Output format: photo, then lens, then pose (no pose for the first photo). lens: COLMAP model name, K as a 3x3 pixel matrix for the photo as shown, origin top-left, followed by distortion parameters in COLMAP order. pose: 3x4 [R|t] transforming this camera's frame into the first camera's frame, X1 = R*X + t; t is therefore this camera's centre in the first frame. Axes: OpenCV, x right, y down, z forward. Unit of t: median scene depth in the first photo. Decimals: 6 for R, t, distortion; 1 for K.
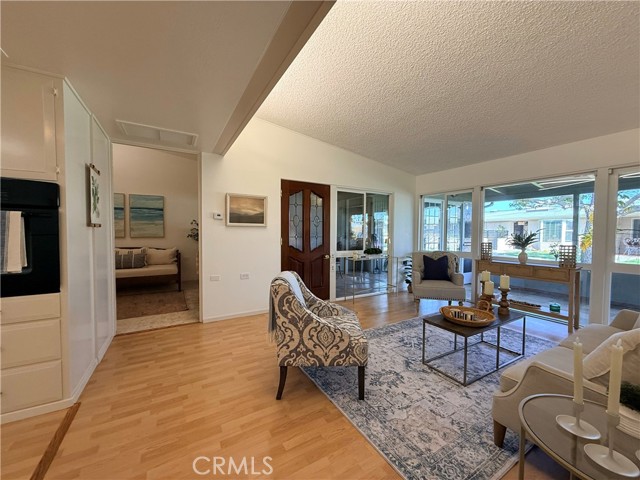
lens RADIAL K [[254.2, 0, 320.1], [0, 254.2, 239.7], [0, 0, 1]] dist [0.000874, -0.000213]
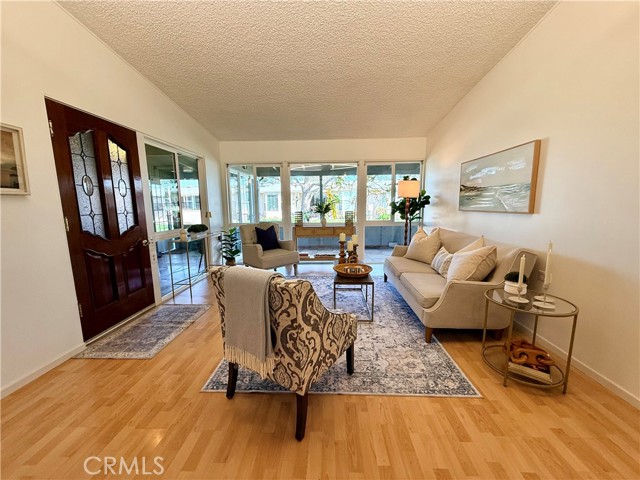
lens RADIAL K [[254.2, 0, 320.3], [0, 254.2, 239.8], [0, 0, 1]] dist [0.000874, -0.000213]
pose [[0.541048, -0.131065, 0.830716, -0.347973], [0.041193, 0.990726, 0.129482, -0.009334], [-0.839982, -0.035836, 0.541429, 0.312187]]
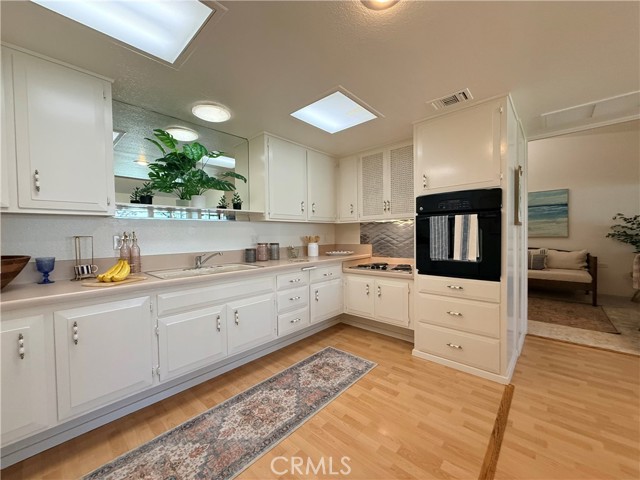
lens RADIAL K [[254.2, 0, 321.3], [0, 254.2, 240.0], [0, 0, 1]] dist [0.000874, -0.000213]
pose [[0.295000, 0.010848, -0.955436, -0.078077], [-0.014813, 0.999867, 0.006779, 0.010316], [0.955383, 0.012153, 0.295121, -0.061255]]
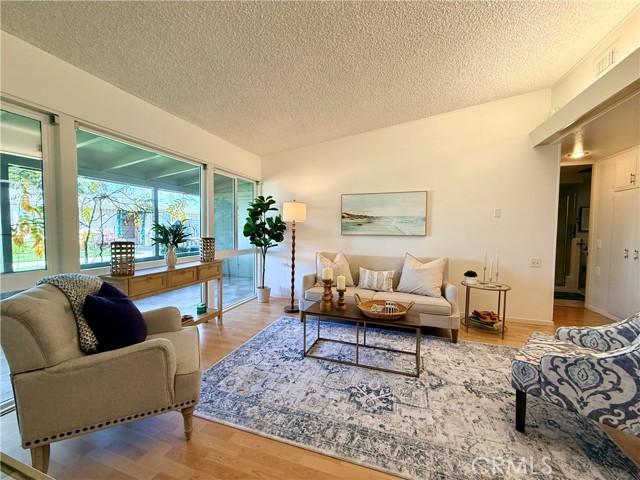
lens RADIAL K [[254.2, 0, 319.8], [0, 254.2, 240.2], [0, 0, 1]] dist [0.000874, -0.000213]
pose [[-0.654209, -0.045543, 0.754941, -0.004400], [0.011362, 0.997481, 0.070020, -0.028865], [-0.756228, 0.054385, -0.652044, 1.216749]]
